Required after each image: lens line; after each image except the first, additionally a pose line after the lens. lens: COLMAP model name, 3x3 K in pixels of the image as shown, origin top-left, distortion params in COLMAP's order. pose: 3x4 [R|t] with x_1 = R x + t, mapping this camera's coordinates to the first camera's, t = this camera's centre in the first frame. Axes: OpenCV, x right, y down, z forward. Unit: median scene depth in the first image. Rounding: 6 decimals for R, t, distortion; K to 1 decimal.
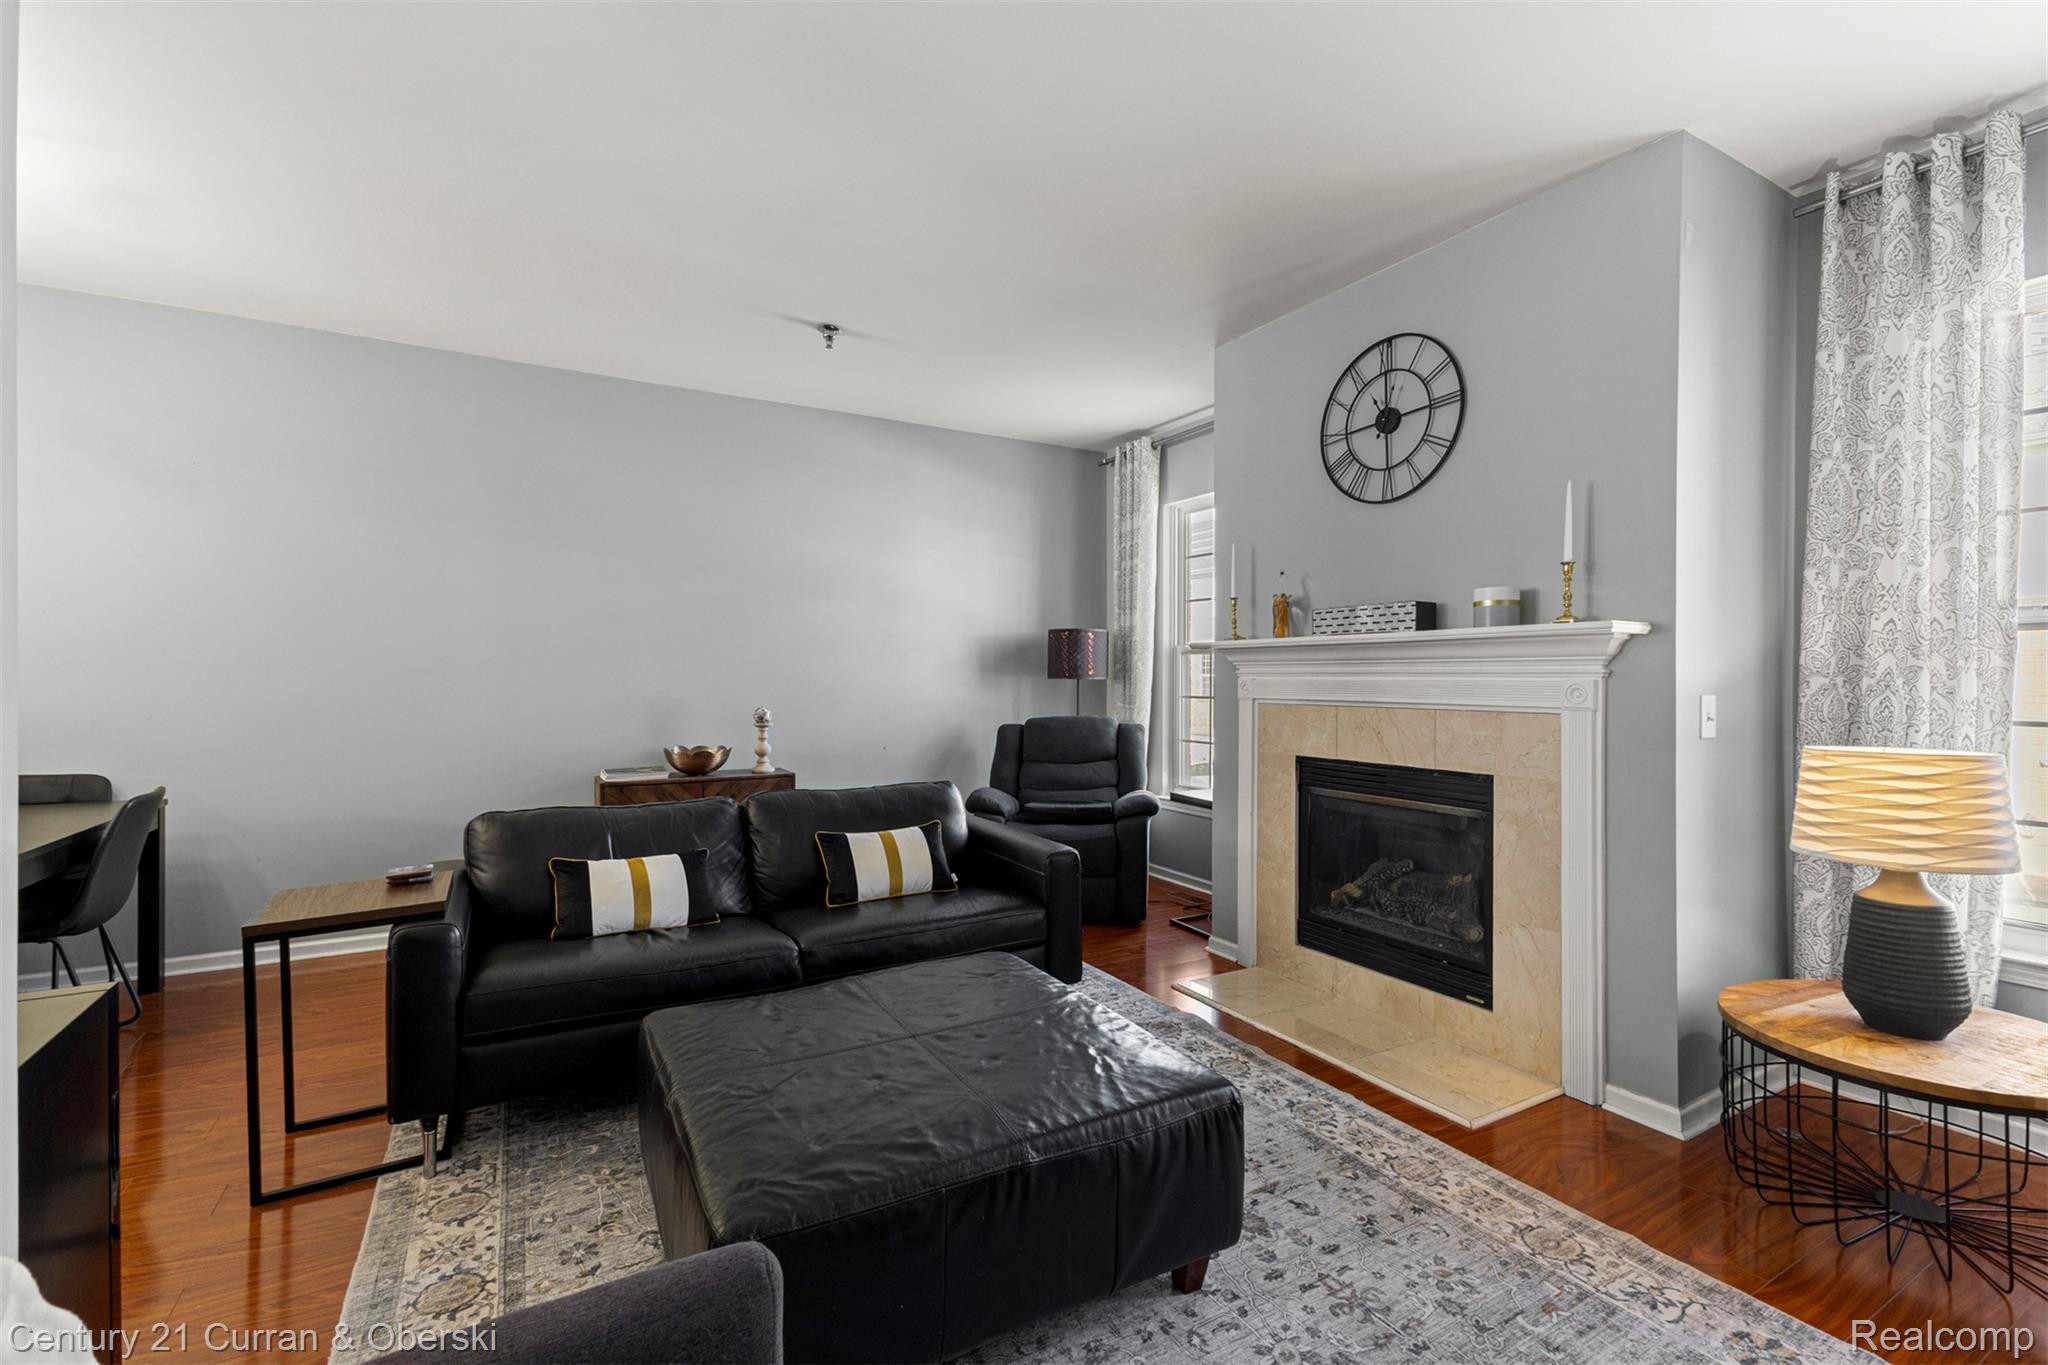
lens RADIAL K [[902.5, 0, 1021.0], [0, 902.5, 685.9], [0, 0, 1]] dist [0.000357, 0.000132]
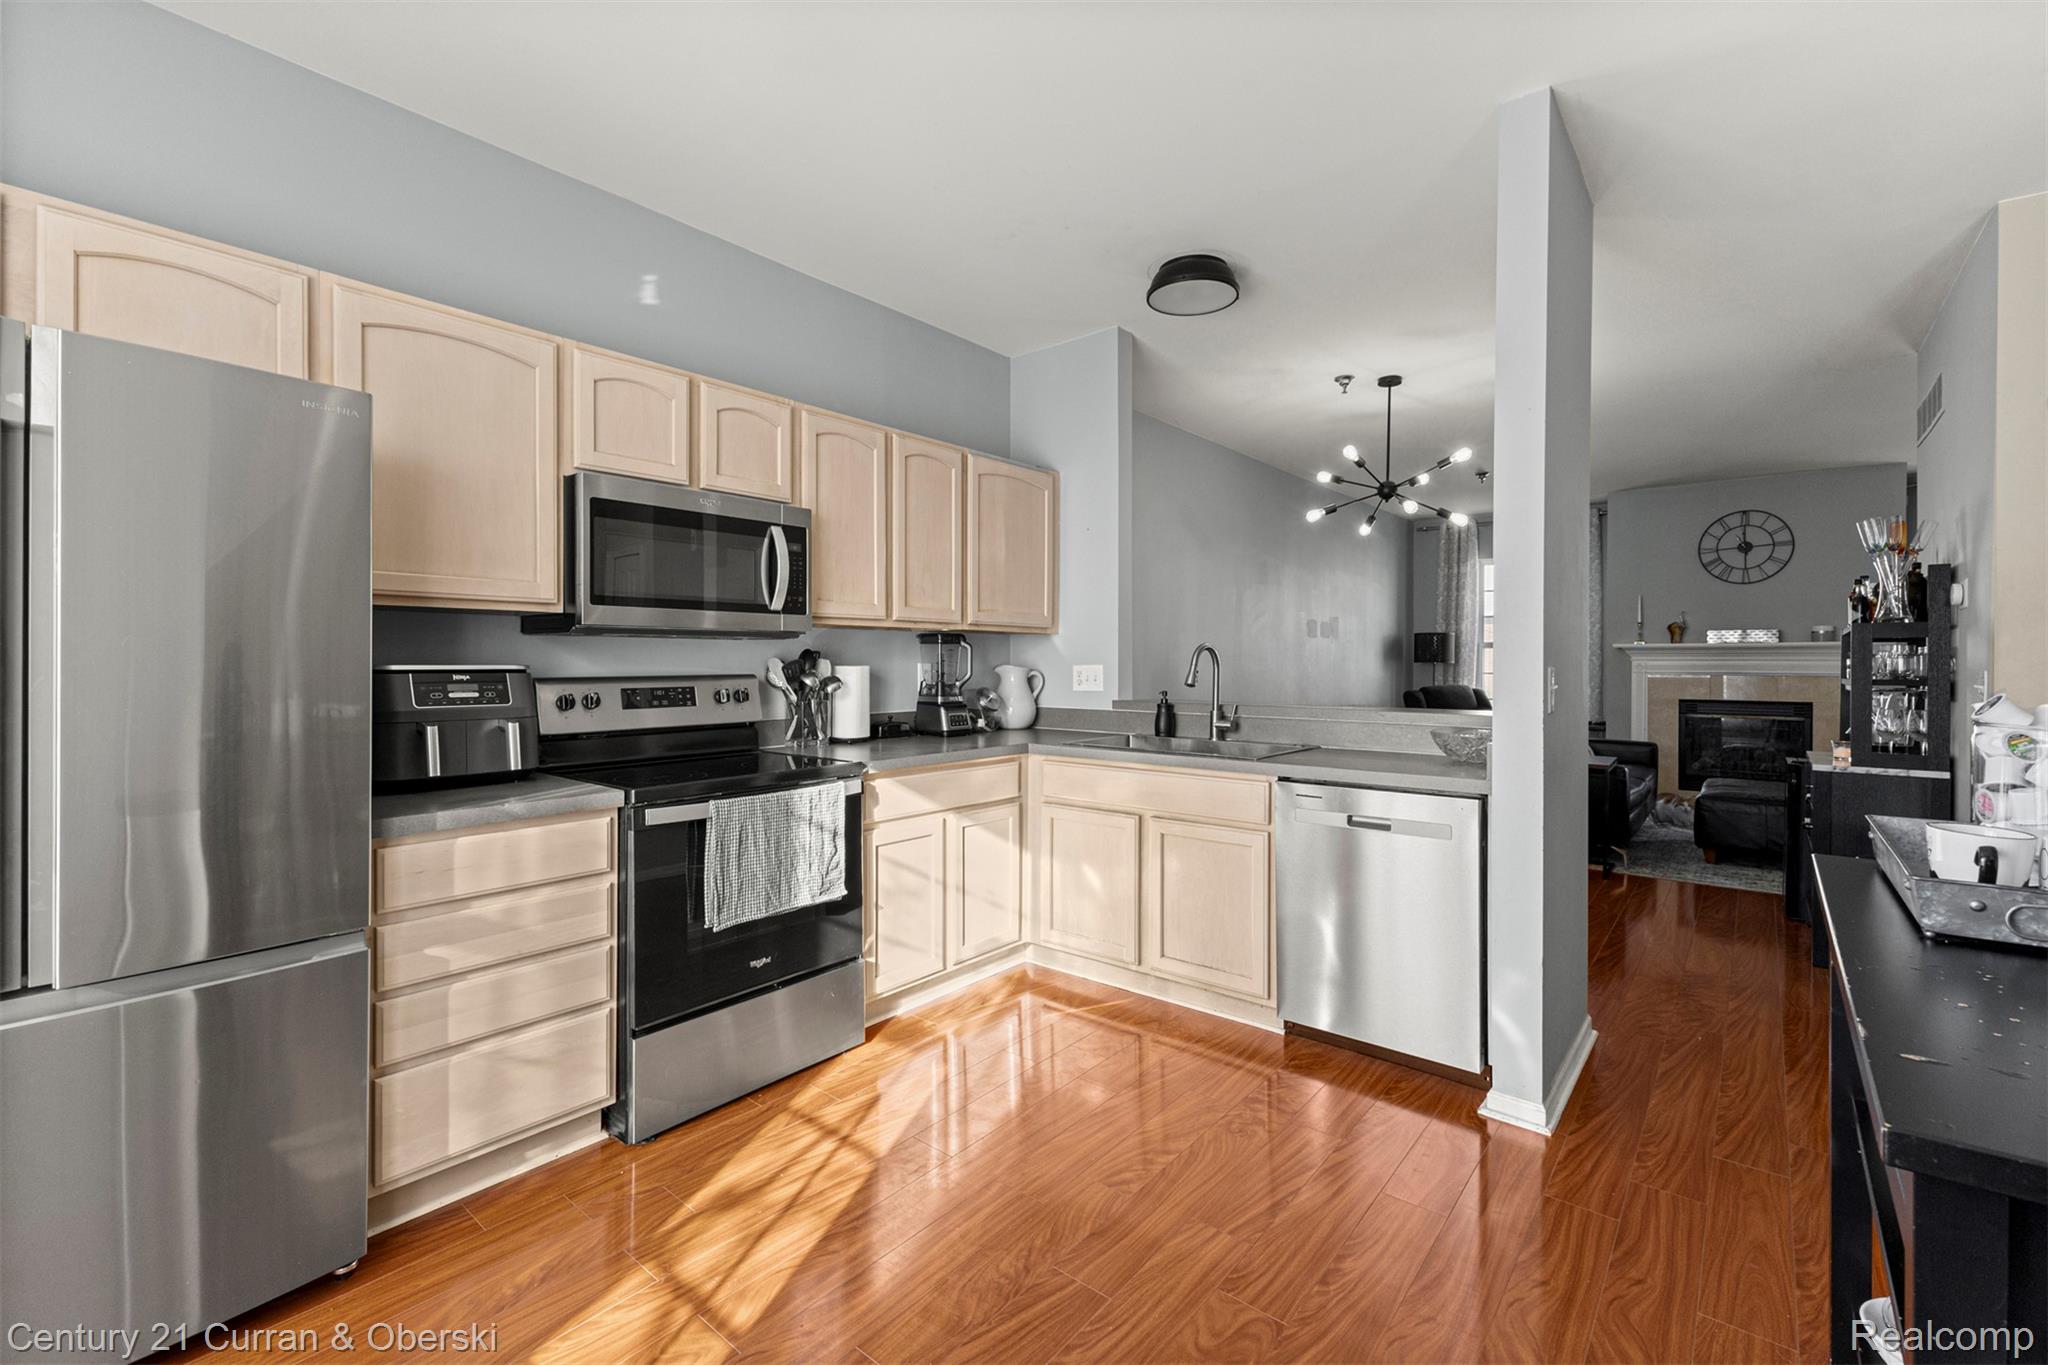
lens RADIAL K [[873.5, 0, 1001.5], [0, 873.5, 672.1], [0, 0, 1]] dist [-0.002110, -0.000002]
pose [[0.941493, -0.002750, 0.337021, -1.941549], [0.001392, 0.999990, 0.004270, 0.003144], [-0.337030, -0.003551, 0.941487, -0.391375]]
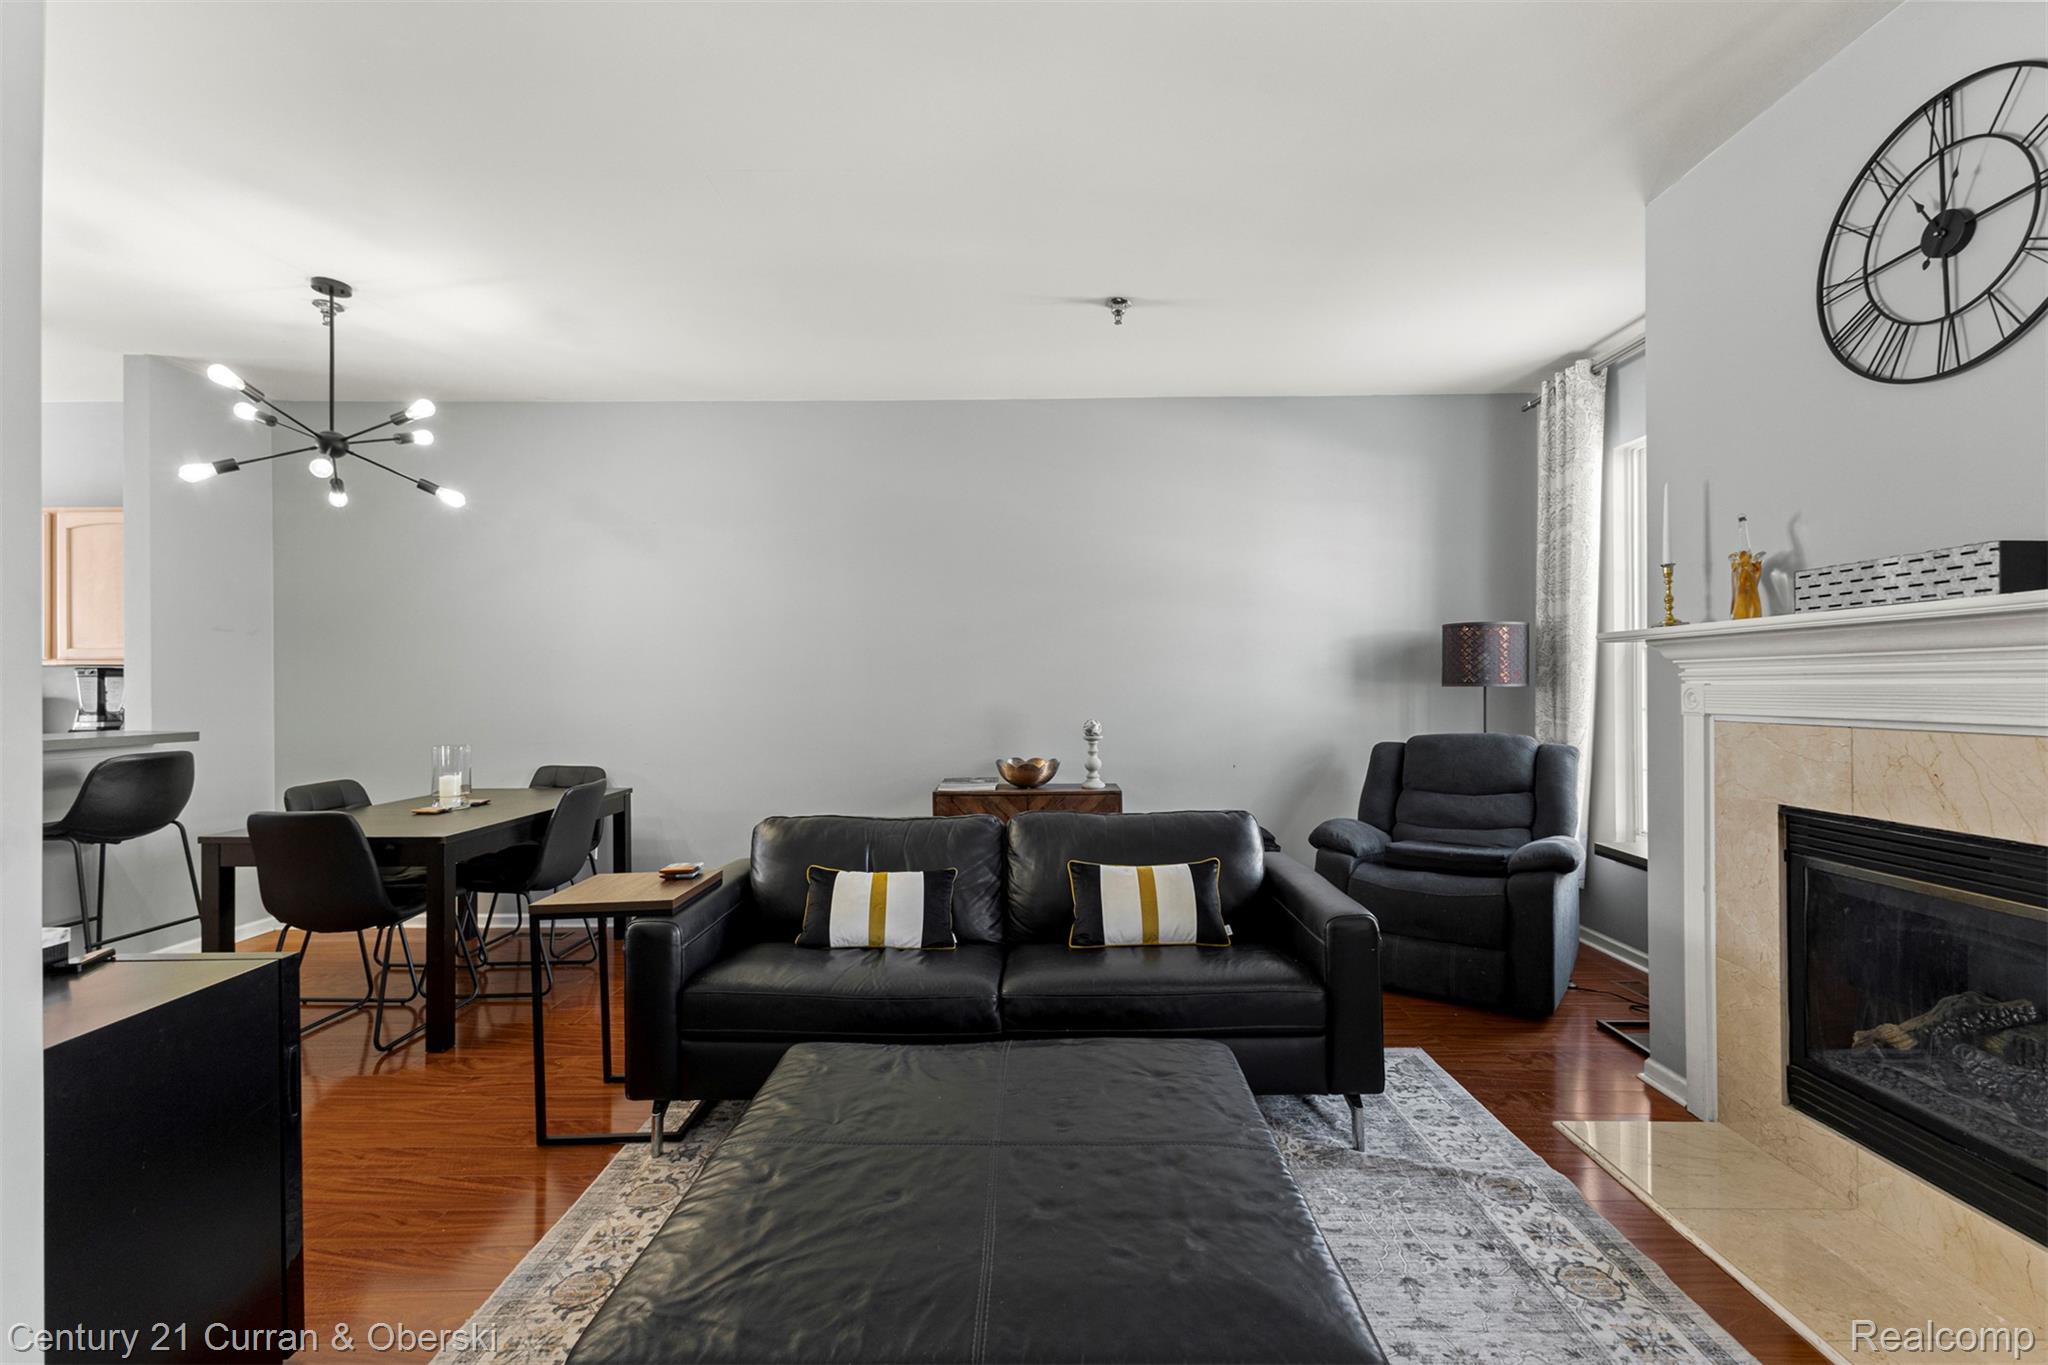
lens RADIAL K [[898.7, 0, 1018.3], [0, 898.7, 688.6], [0, 0, 1]] dist [0.001788, -0.001265]
pose [[0.860809, -0.008462, -0.508858, 0.174874], [0.004519, 0.999949, -0.008983, -0.000944], [0.508909, 0.005433, 0.860803, 0.194074]]
